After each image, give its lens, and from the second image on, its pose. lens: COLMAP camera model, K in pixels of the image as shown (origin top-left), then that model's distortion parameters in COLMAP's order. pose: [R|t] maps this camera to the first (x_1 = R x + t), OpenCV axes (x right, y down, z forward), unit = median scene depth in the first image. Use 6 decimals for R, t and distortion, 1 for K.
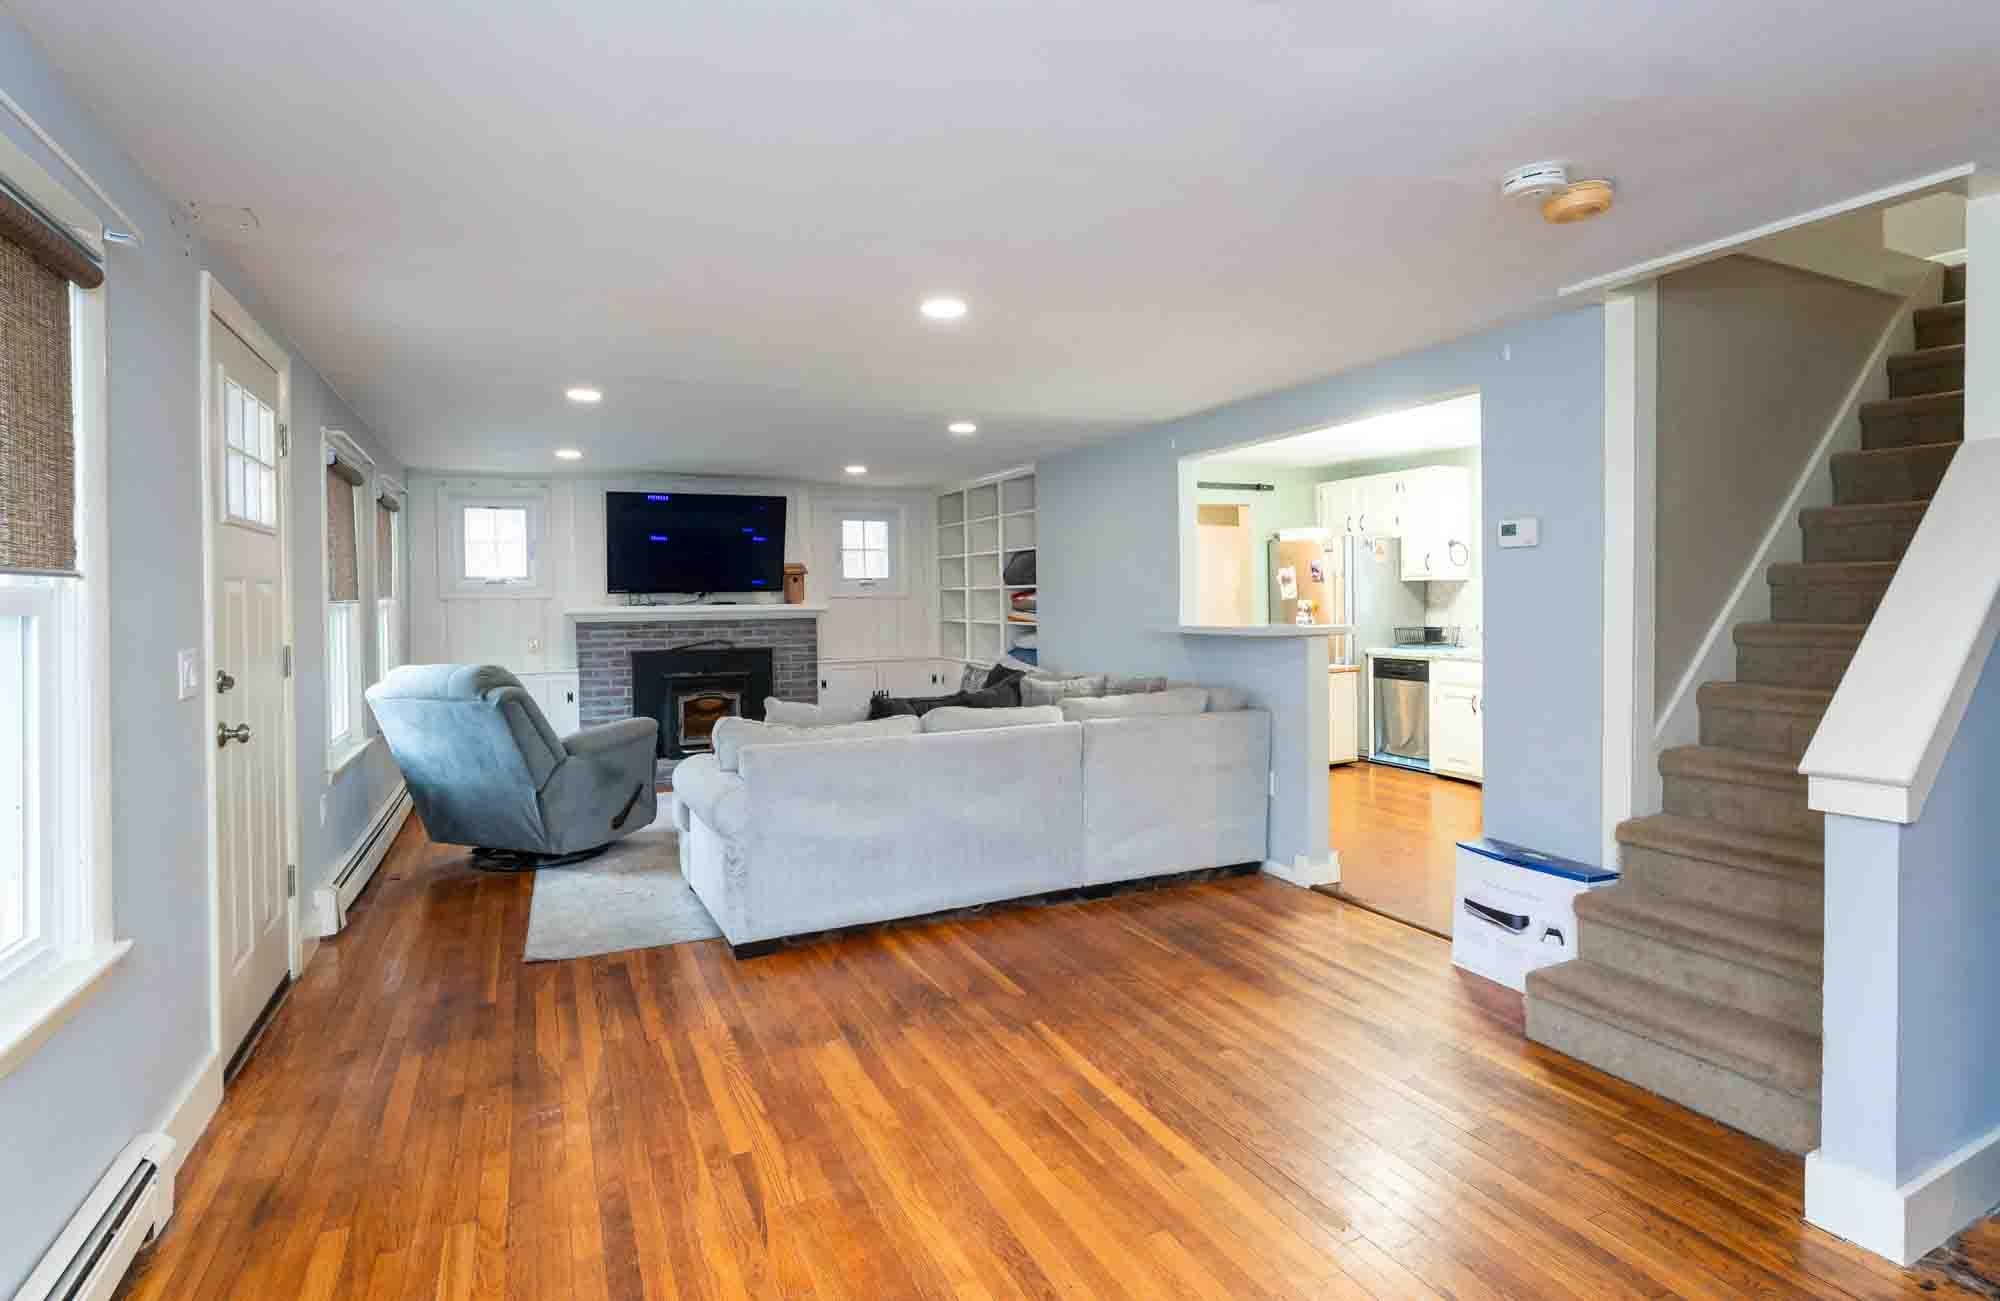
lens RADIAL K [[929.4, 0, 1001.9], [0, 929.4, 599.0], [0, 0, 1]] dist [-0.001933, -0.000207]
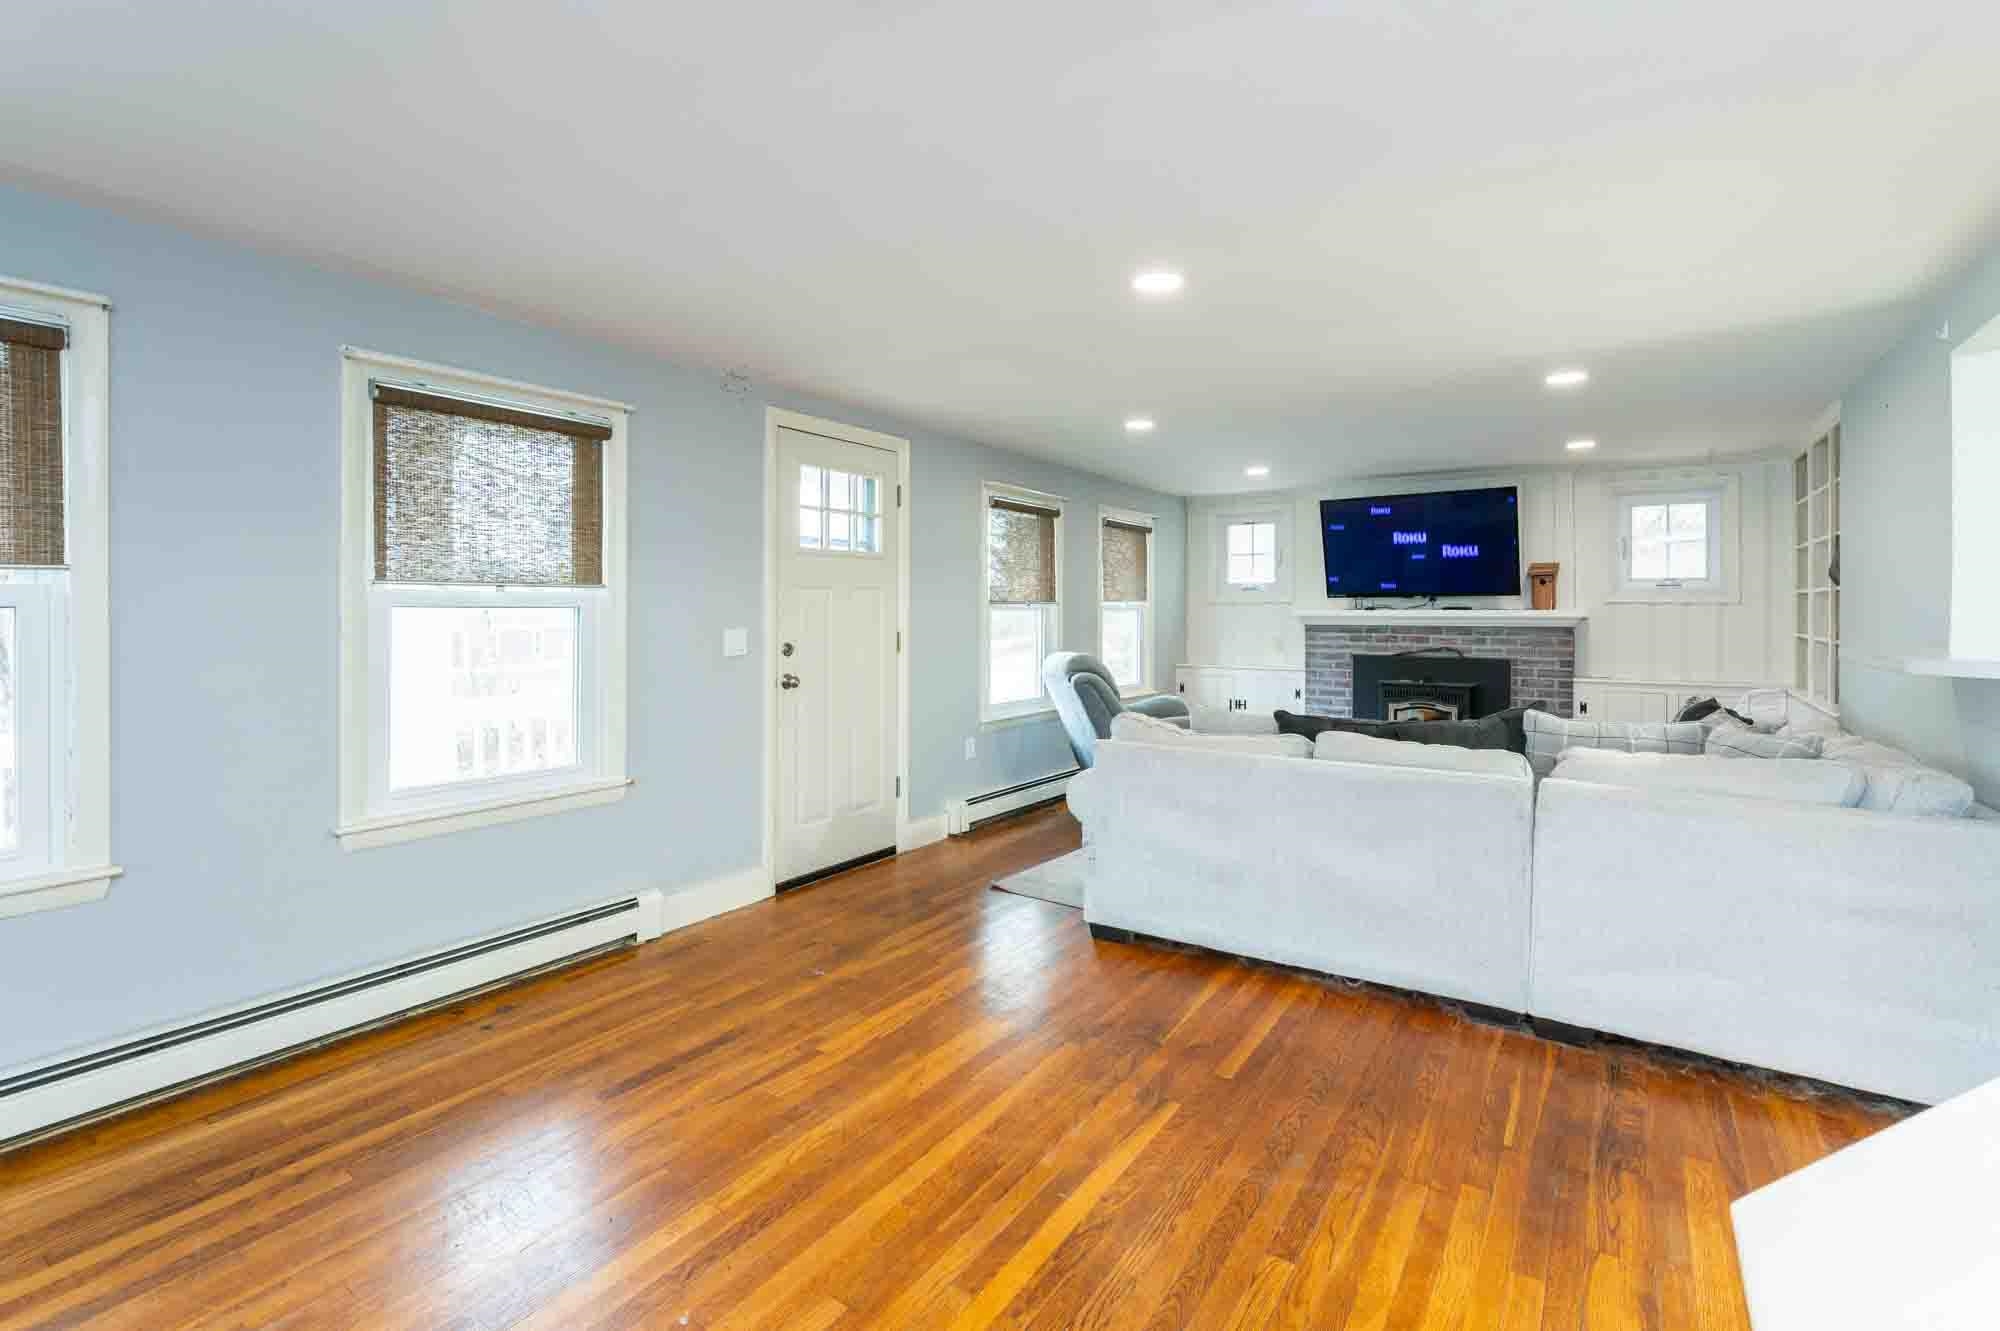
lens RADIAL K [[911.0, 0, 1052.6], [0, 911.0, 602.5], [0, 0, 1]] dist [-0.010648, 0.000072]
pose [[0.523435, 0.003969, -0.852056, 0.502595], [-0.005960, 0.999982, 0.000996, 0.000542], [0.852045, 0.004557, 0.523449, 0.351026]]
